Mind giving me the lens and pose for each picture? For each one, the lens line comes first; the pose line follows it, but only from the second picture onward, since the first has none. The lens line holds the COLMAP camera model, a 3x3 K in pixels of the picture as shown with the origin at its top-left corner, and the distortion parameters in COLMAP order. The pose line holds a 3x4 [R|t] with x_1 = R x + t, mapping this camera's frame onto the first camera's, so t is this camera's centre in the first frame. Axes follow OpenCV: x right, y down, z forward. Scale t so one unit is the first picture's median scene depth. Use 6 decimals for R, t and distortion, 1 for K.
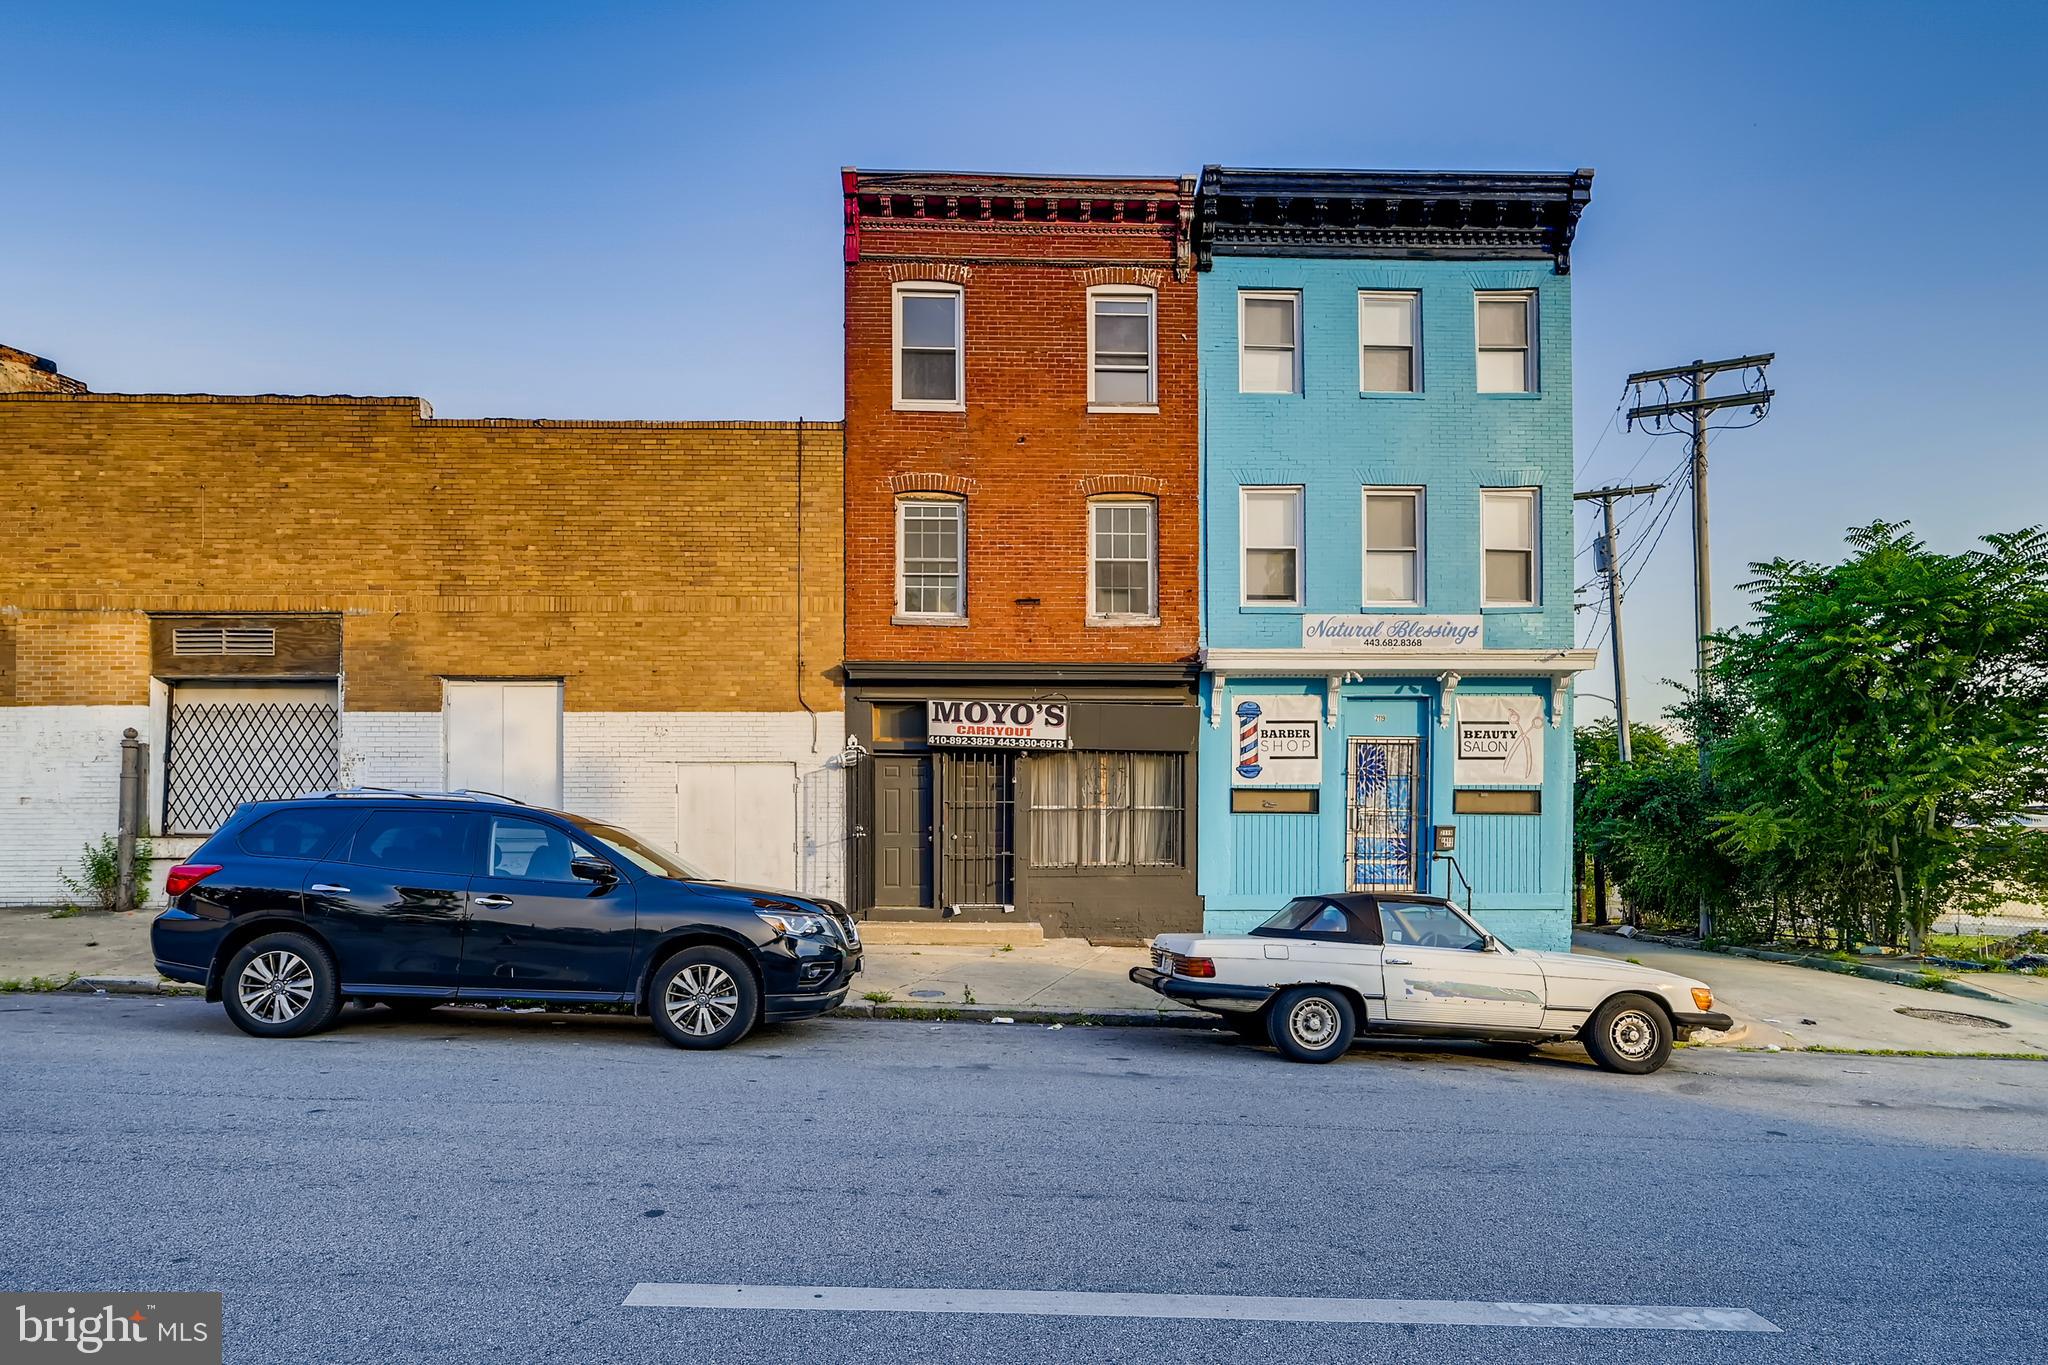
lens RADIAL K [[977.9, 0, 1019.1], [0, 977.9, 685.7], [0, 0, 1]] dist [0.001243, -0.000105]
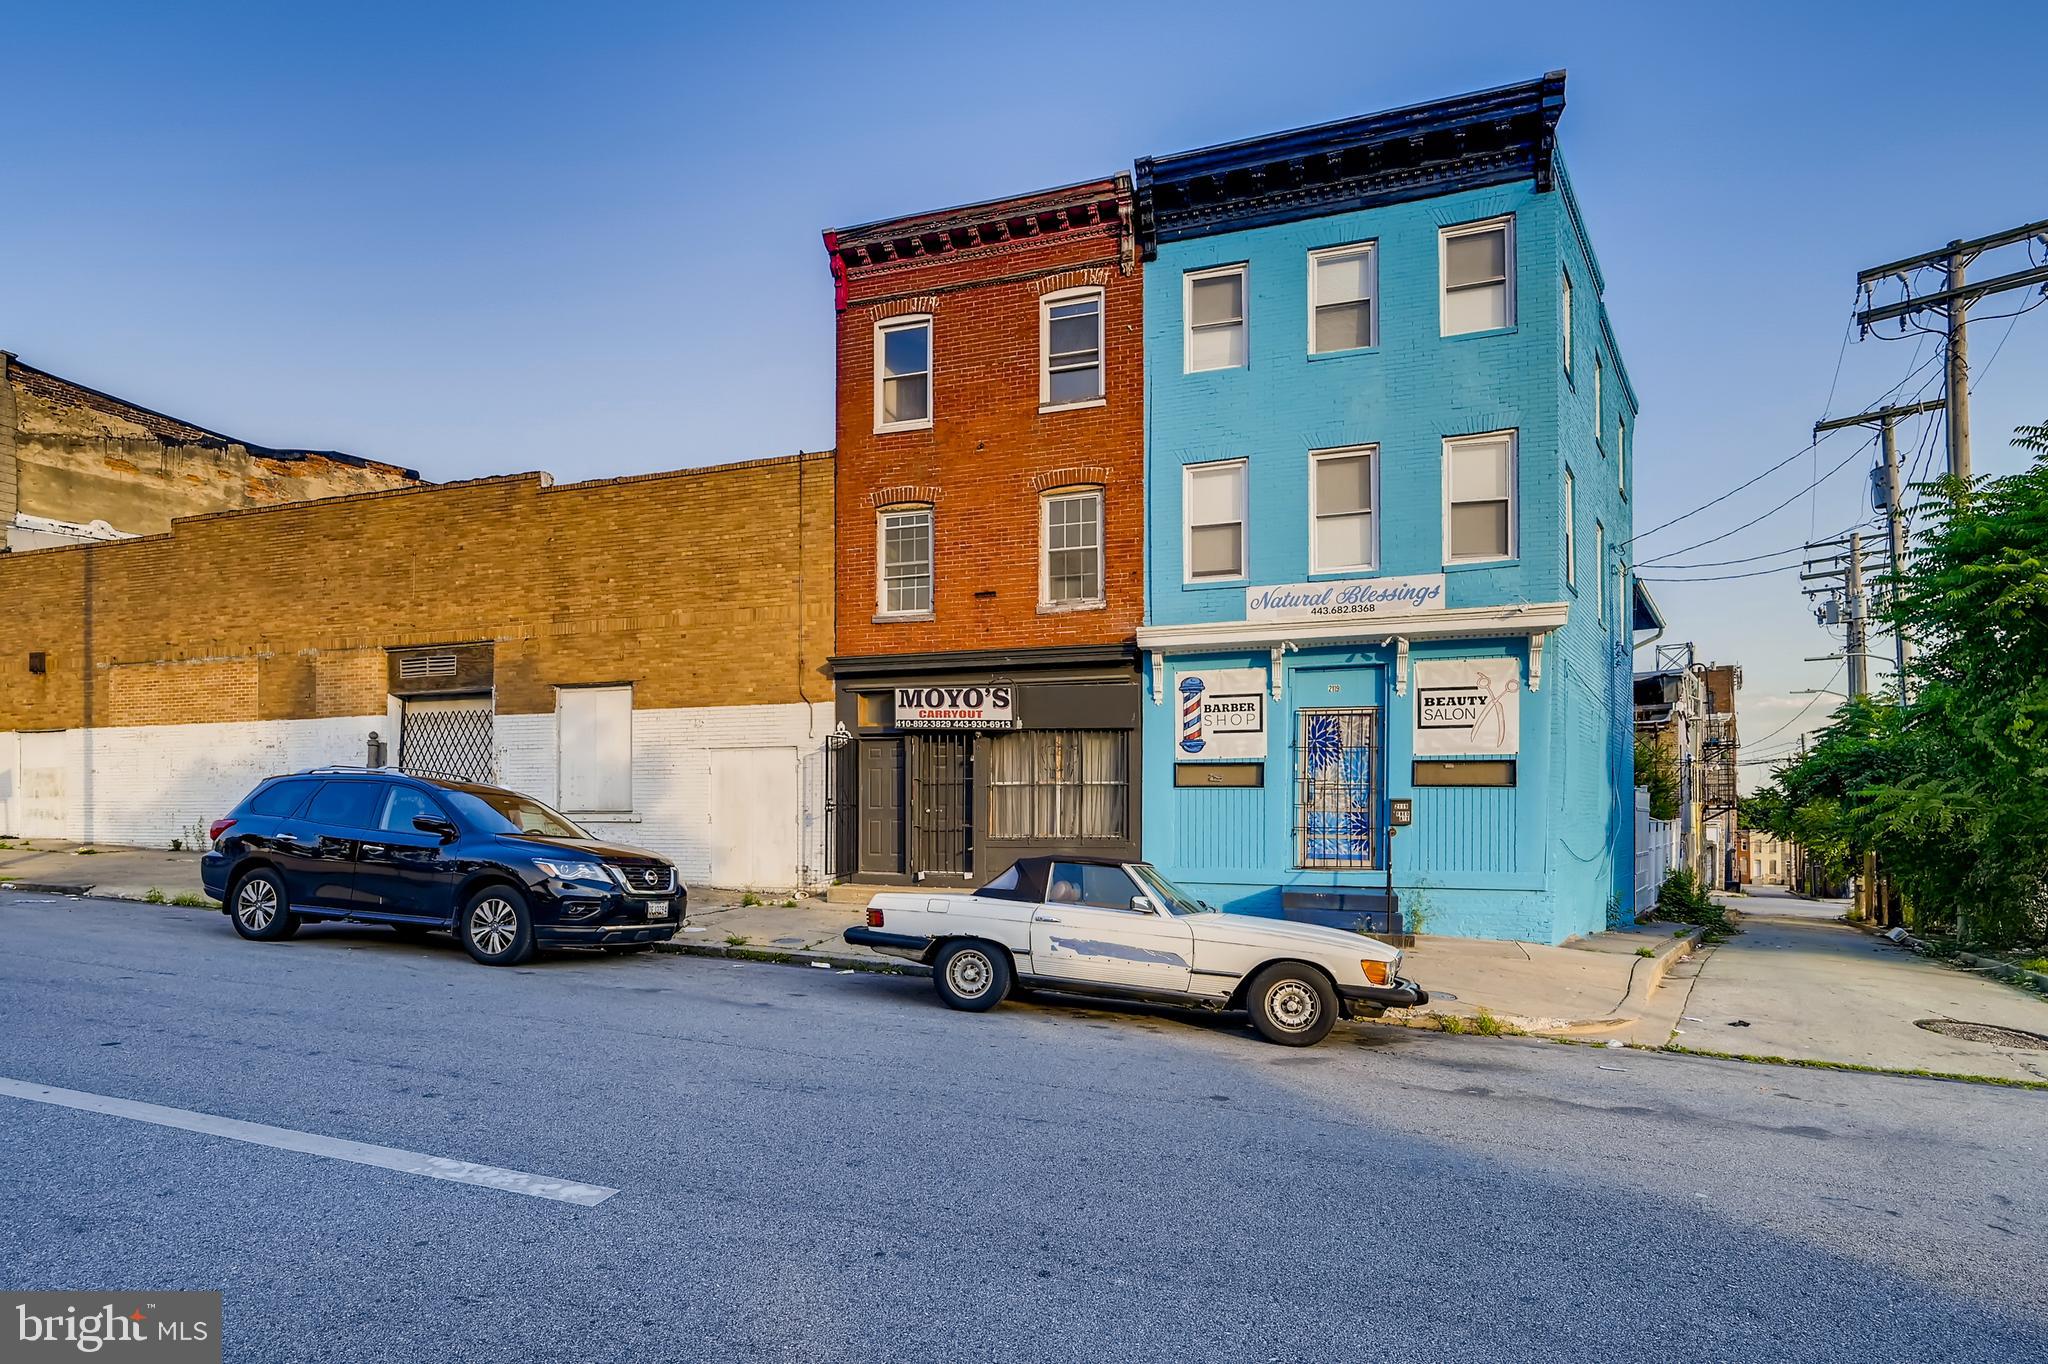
lens RADIAL K [[923.7, 0, 1024.0], [0, 923.7, 682.0], [0, 0, 1]] dist [-0.000189, -0.000387]
pose [[0.949725, -0.042736, -0.310155, 0.365760], [0.042749, 0.999063, -0.006760, 0.020154], [0.310153, -0.006839, 0.950662, 0.035652]]
